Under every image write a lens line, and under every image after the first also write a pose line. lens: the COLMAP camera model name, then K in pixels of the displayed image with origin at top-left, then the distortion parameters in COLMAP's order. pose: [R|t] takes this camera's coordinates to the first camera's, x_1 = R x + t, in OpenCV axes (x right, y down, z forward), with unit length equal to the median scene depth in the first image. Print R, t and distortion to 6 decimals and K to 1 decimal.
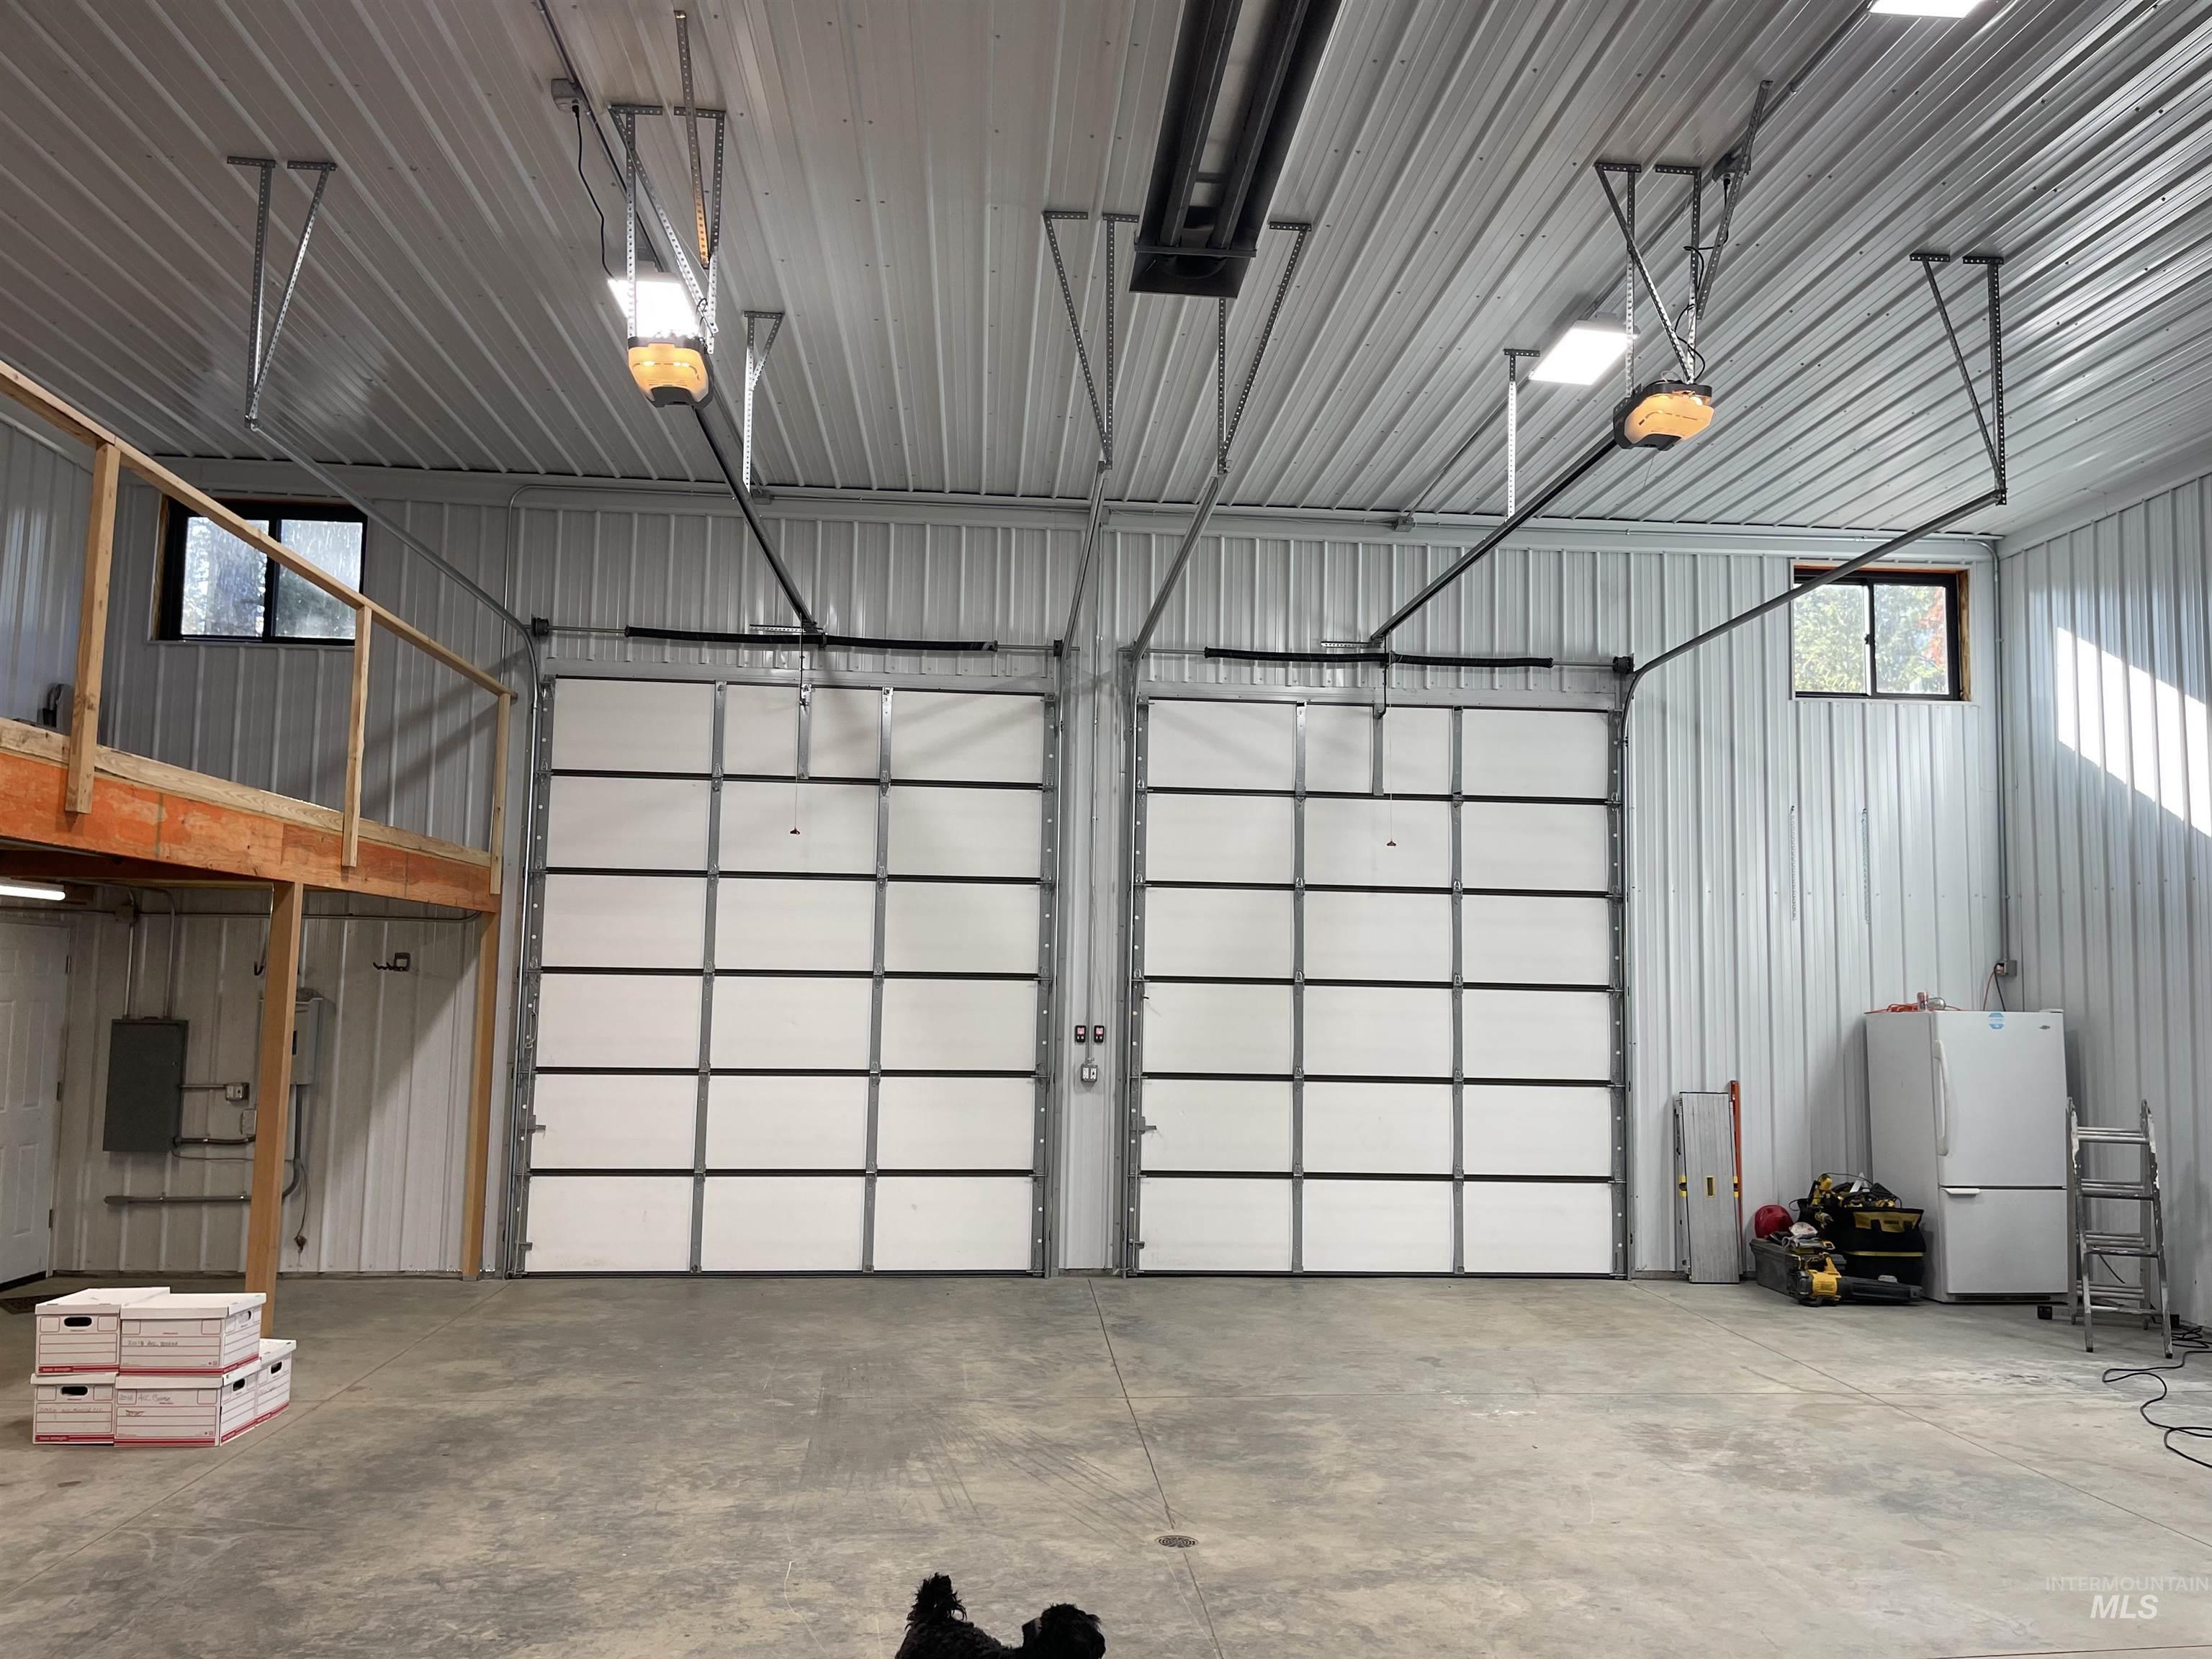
lens RADIAL K [[1674.1, 0, 1106.0], [0, 1674.1, 829.5], [0, 0, 1]] dist [0.079008, -0.113853]
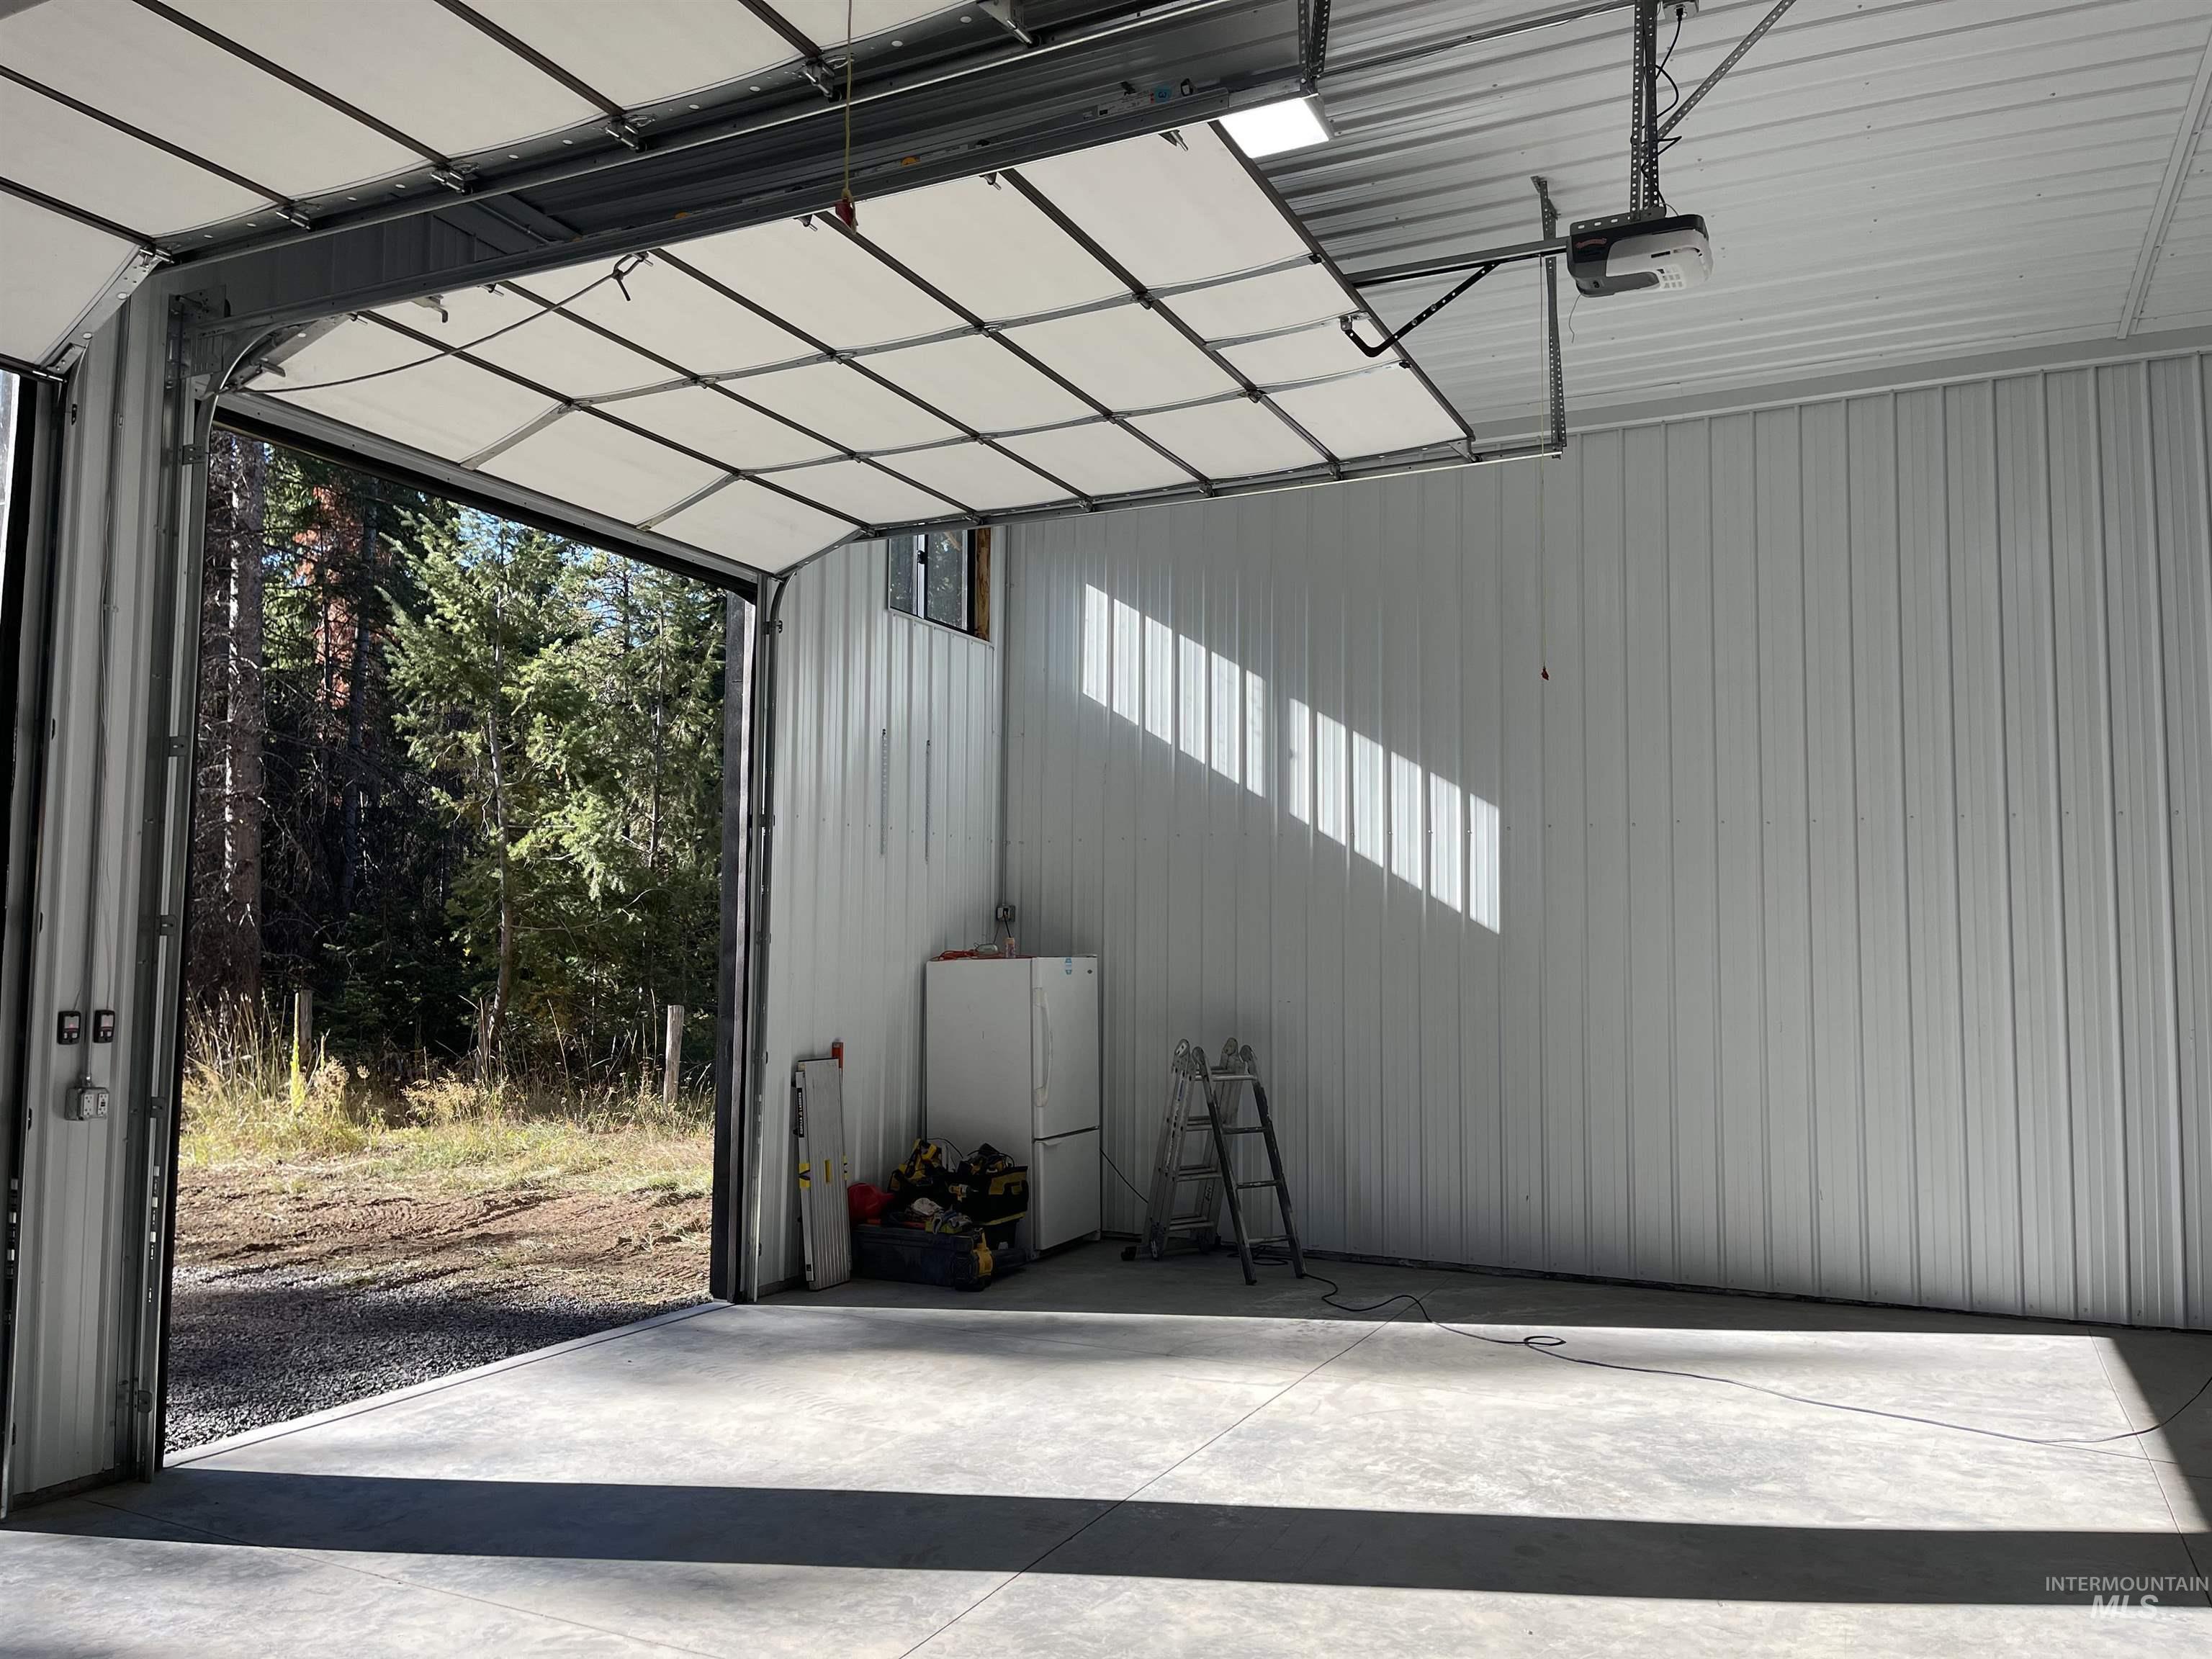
lens RADIAL K [[1674.1, 0, 1106.0], [0, 1674.1, 829.5], [0, 0, 1]] dist [0.079008, -0.113853]
pose [[0.503463, 0.054000, 0.862328, -0.464561], [-0.082712, 0.996474, -0.014110, 0.065377], [-0.860049, -0.064221, 0.506154, 0.719219]]
